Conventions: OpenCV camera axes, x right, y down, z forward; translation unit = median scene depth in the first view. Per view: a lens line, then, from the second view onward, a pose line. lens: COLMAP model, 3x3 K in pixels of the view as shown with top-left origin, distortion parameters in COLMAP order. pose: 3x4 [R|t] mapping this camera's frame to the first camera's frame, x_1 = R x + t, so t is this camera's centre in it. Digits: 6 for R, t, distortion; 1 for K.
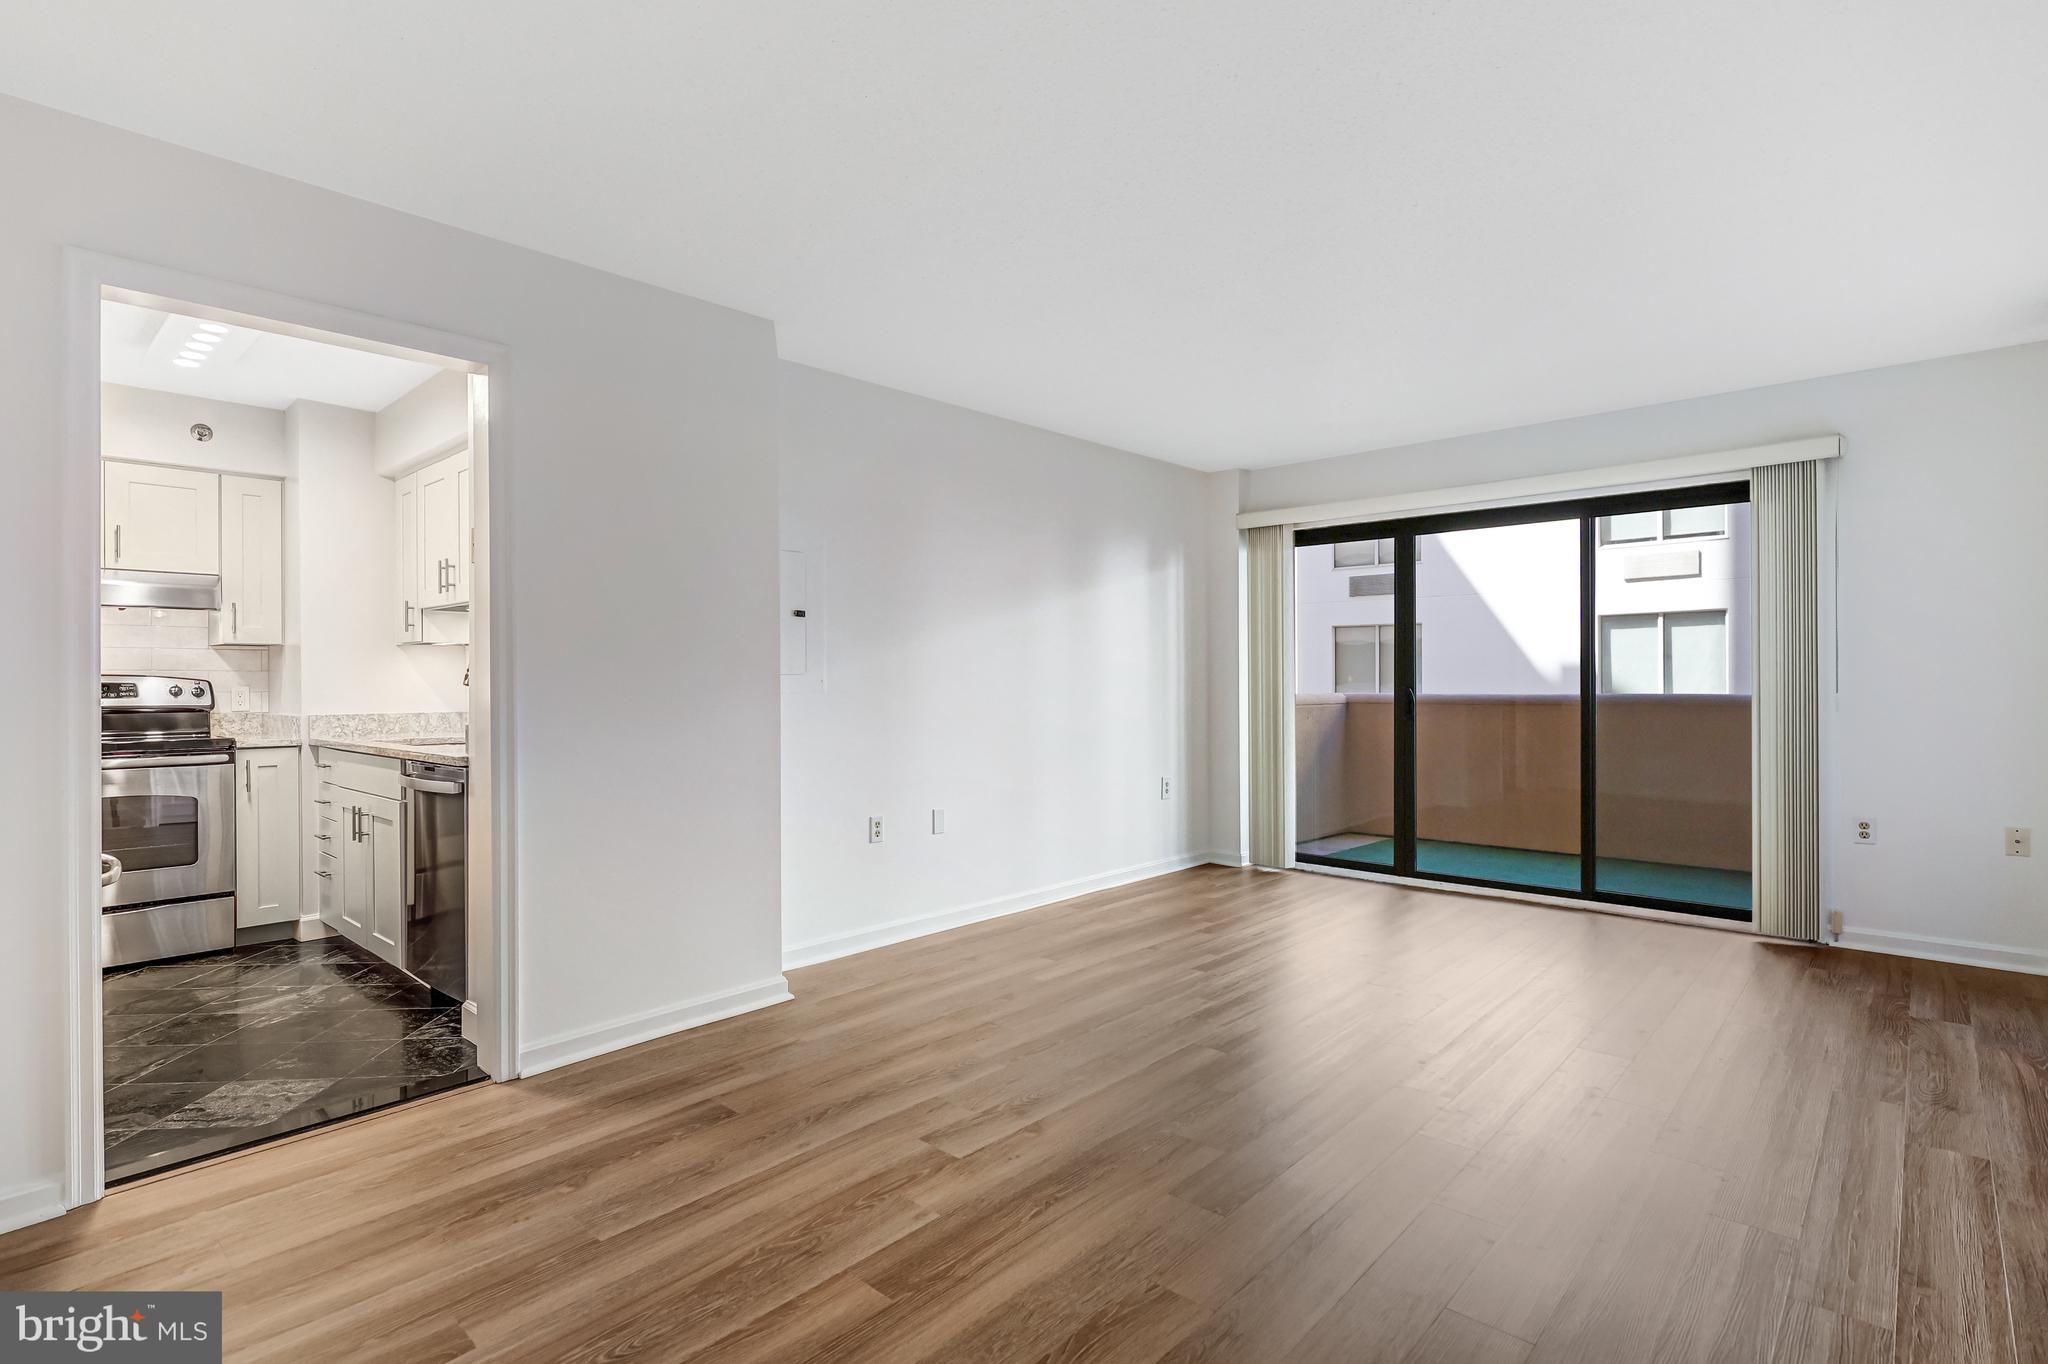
lens RADIAL K [[992.7, 0, 1024.0], [0, 992.7, 682.0], [0, 0, 1]] dist [0.000031, 0.000317]
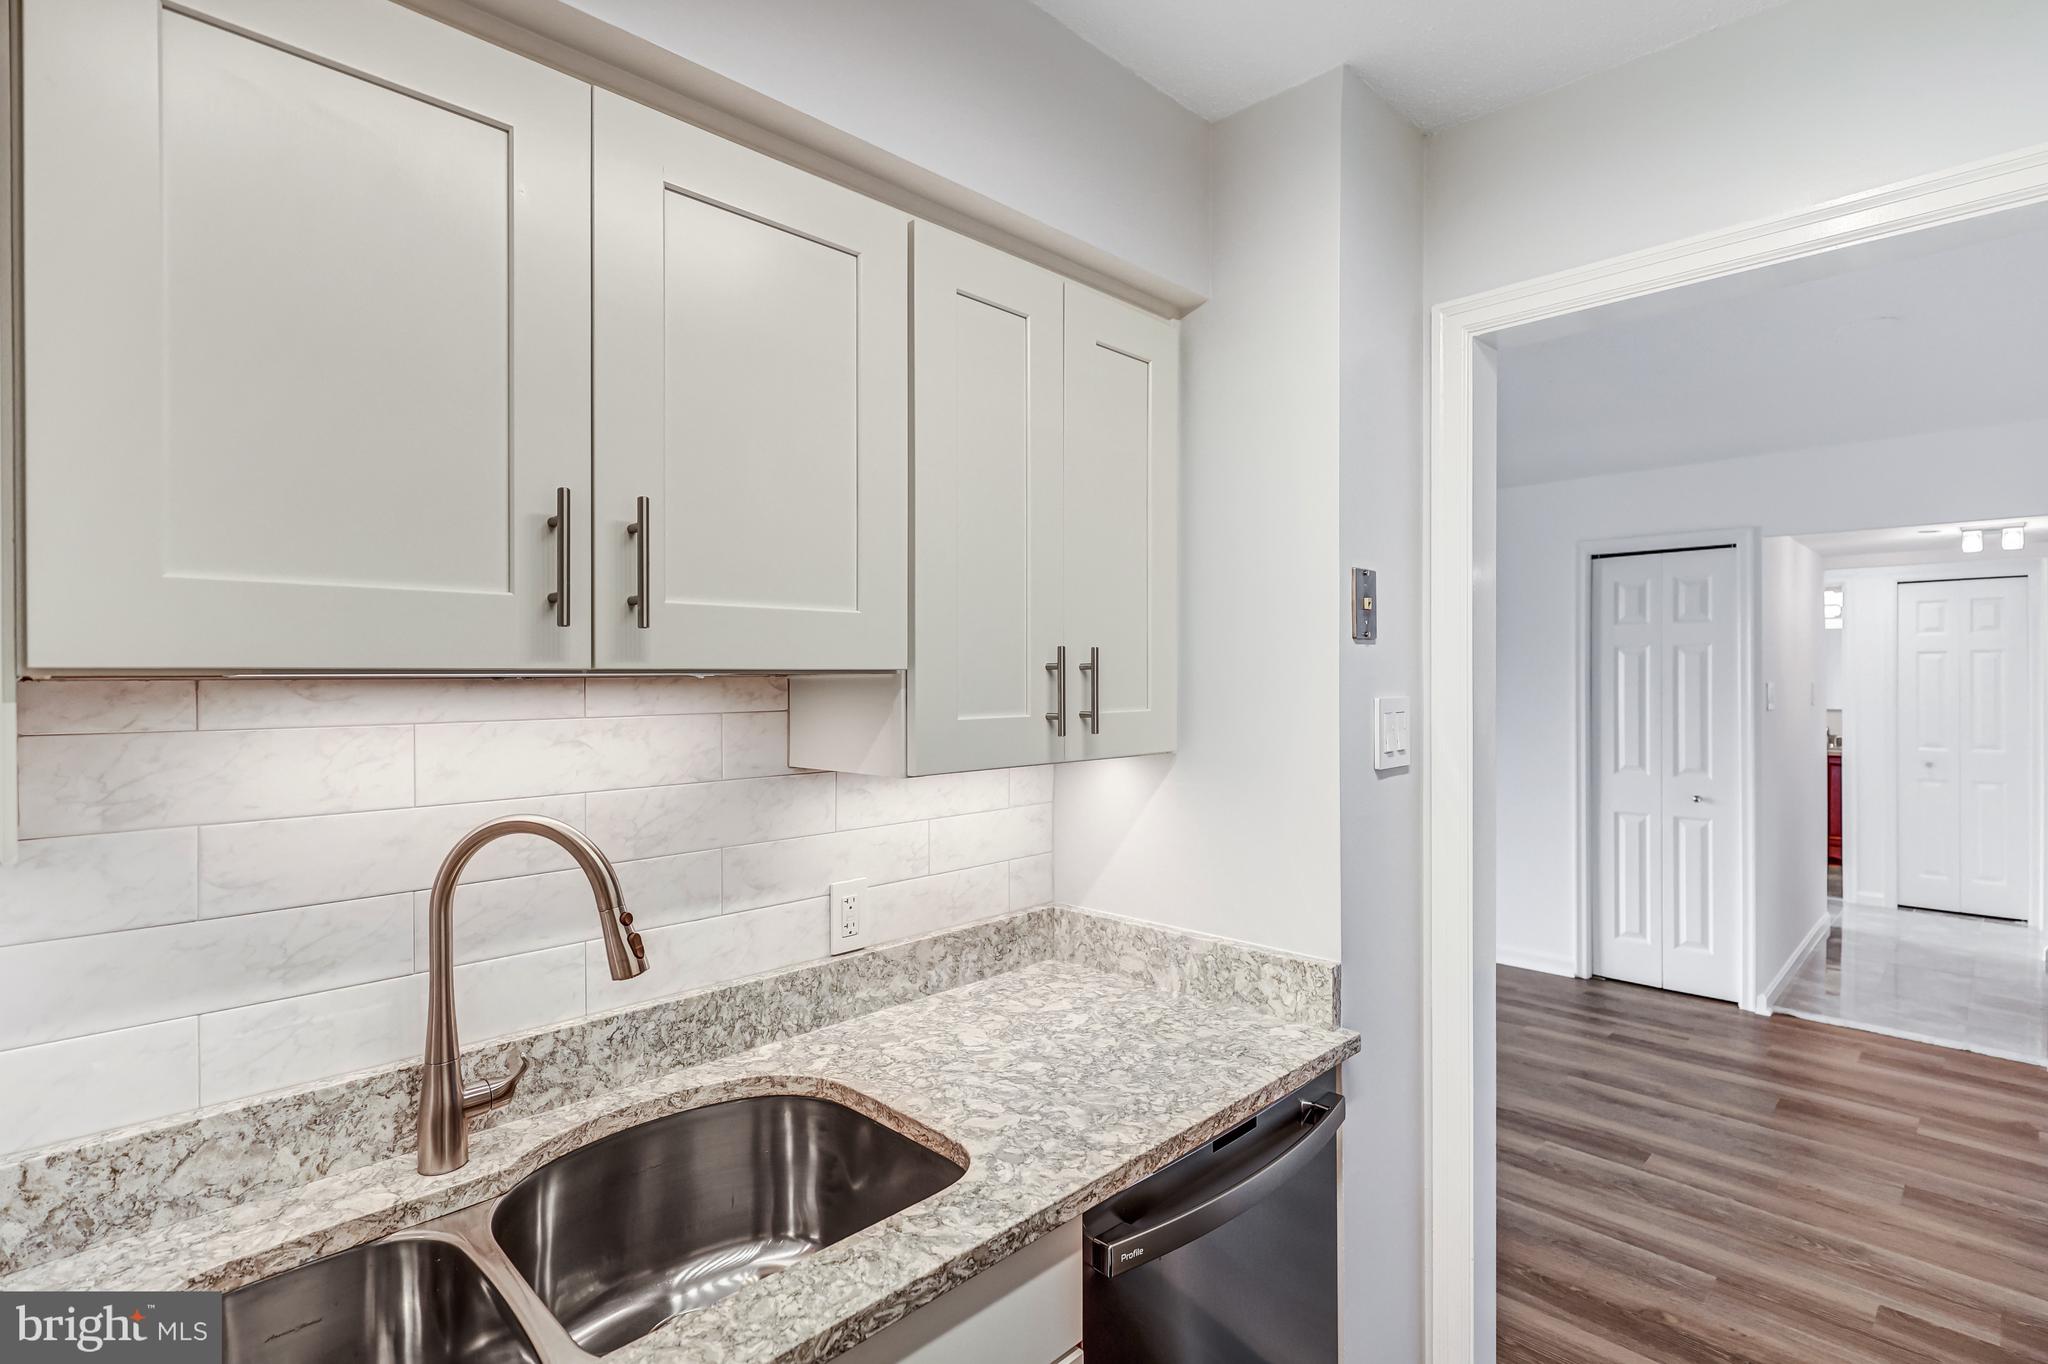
lens RADIAL K [[992.7, 0, 1024.0], [0, 992.7, 682.0], [0, 0, 1]] dist [0.000031, 0.000317]
pose [[0.051751, -0.003742, 0.998653, -0.768339], [0.005859, 0.999977, 0.003443, -0.071406], [-0.998643, 0.005673, 0.051772, 0.821168]]
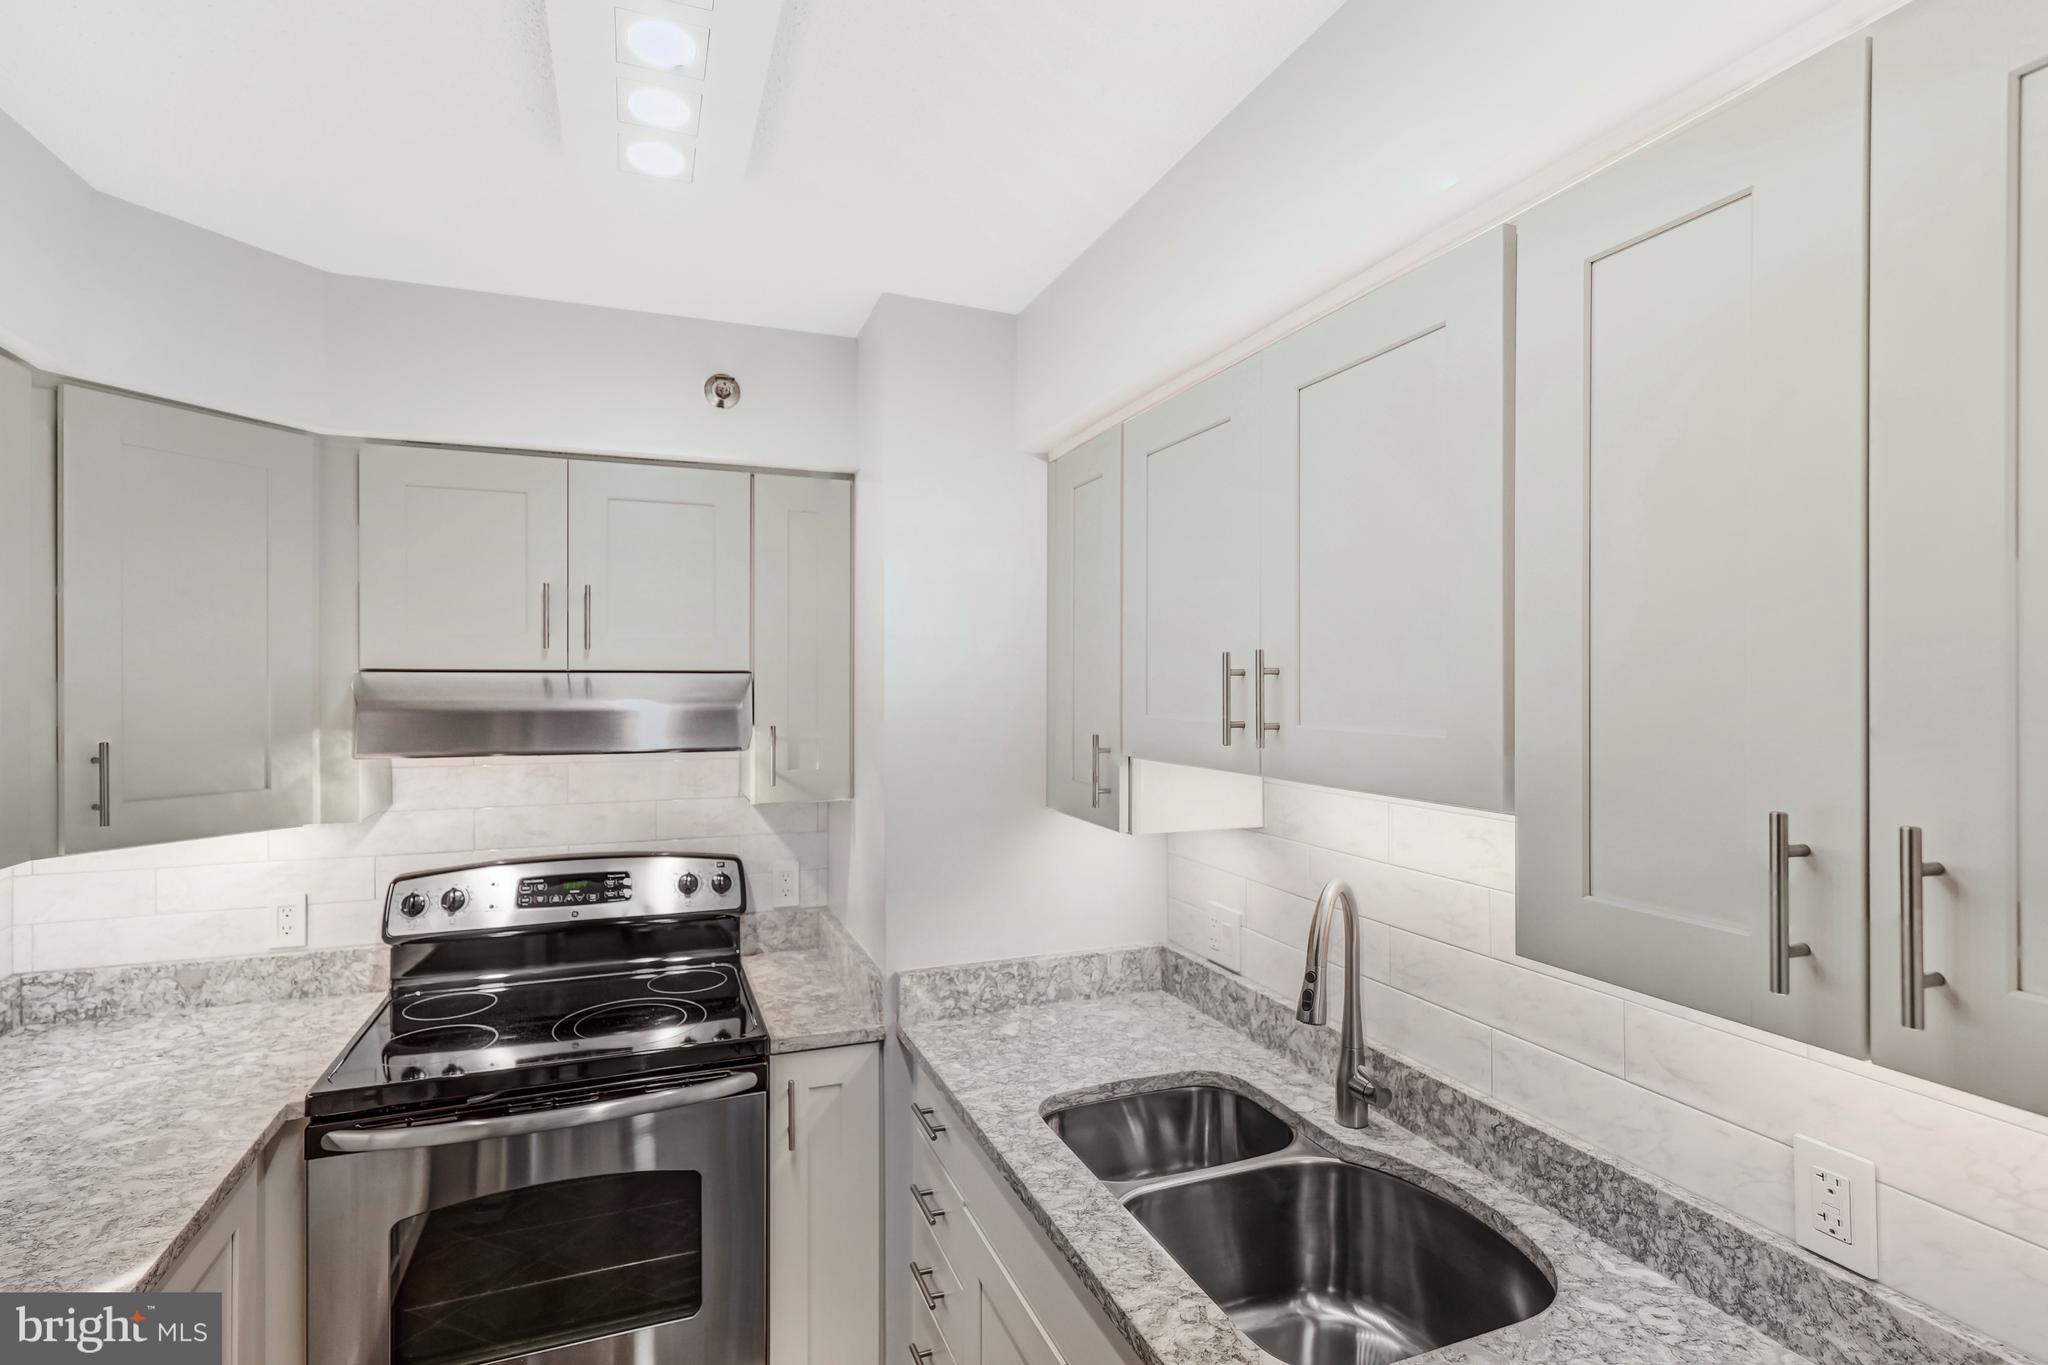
lens RADIAL K [[975.0, 0, 1024.0], [0, 975.0, 682.5], [0, 0, 1]] dist [-0.002480, 0.000496]
pose [[0.899999, 0.006953, -0.435836, -0.470562], [-0.005687, 0.999975, 0.004209, -0.105380], [0.435855, -0.001309, 0.900016, 0.616769]]
